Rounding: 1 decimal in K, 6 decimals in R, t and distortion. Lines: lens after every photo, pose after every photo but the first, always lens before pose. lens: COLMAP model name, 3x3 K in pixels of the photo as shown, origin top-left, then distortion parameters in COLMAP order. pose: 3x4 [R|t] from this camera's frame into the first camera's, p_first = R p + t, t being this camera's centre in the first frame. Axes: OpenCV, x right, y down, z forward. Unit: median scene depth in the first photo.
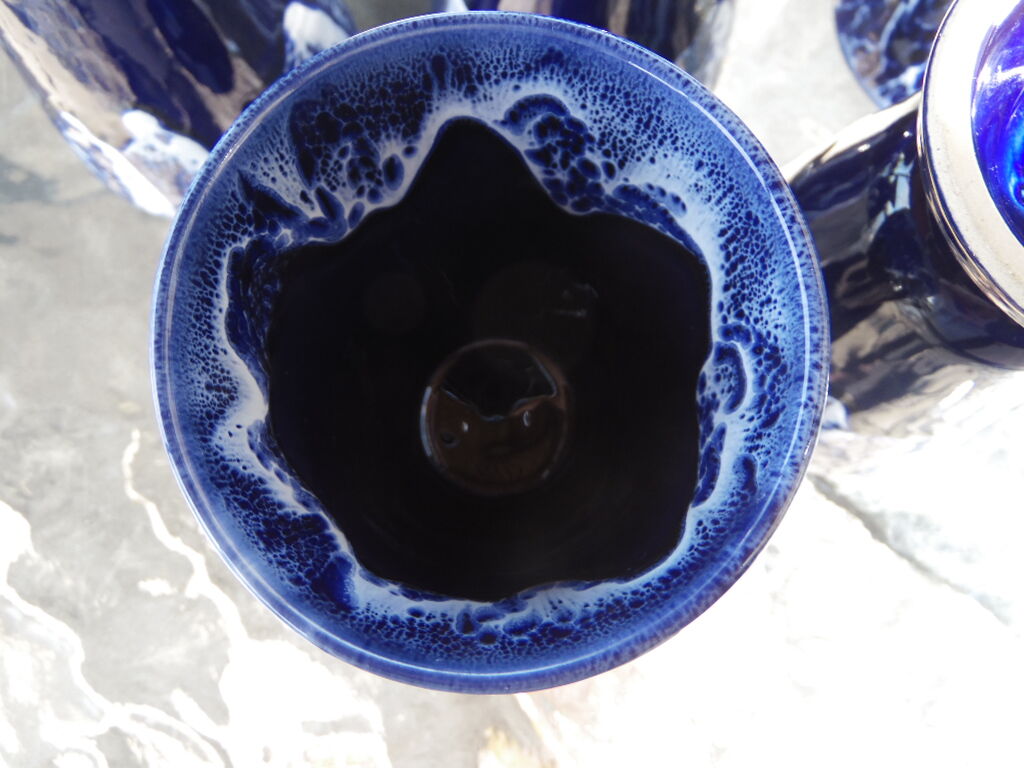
lens RADIAL K [[900.7, 0, 512.0], [0, 900.7, 384.0], [0, 0, 1]] dist [-0.026487, -0.007944]
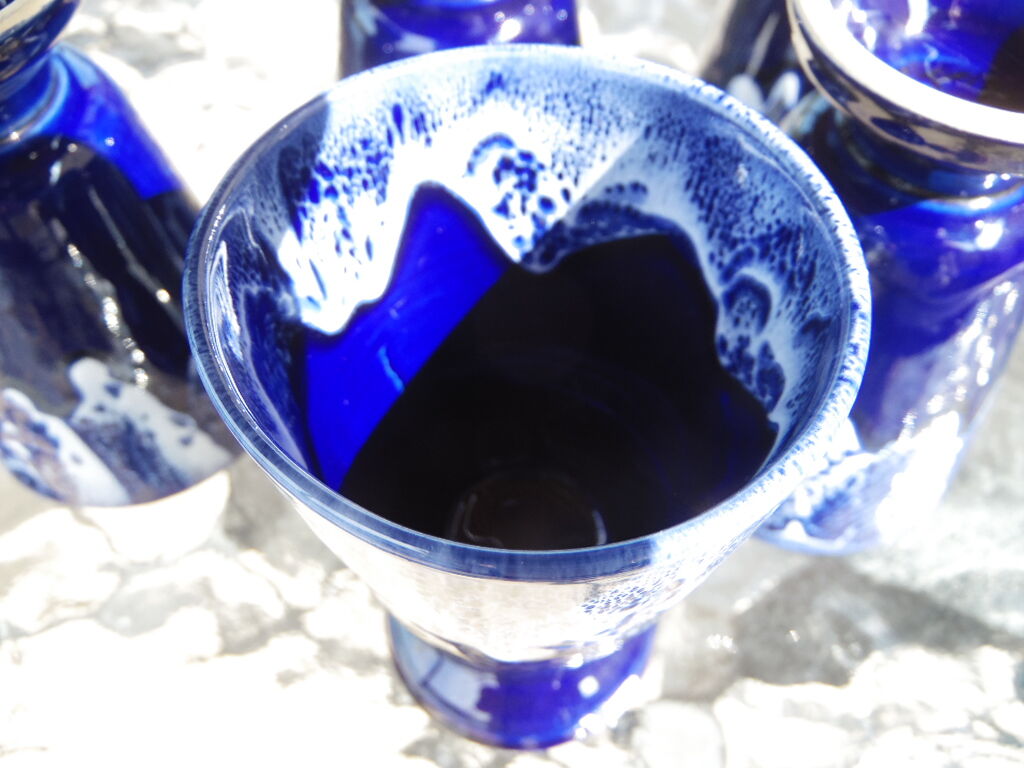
lens RADIAL K [[900.7, 0, 512.0], [0, 900.7, 384.0], [0, 0, 1]] dist [-0.026487, -0.007944]
pose [[0.949159, -0.263625, 0.172045, -0.224786], [0.312210, 0.858263, -0.407320, 0.425151], [-0.040280, 0.440325, 0.896934, 0.141892]]
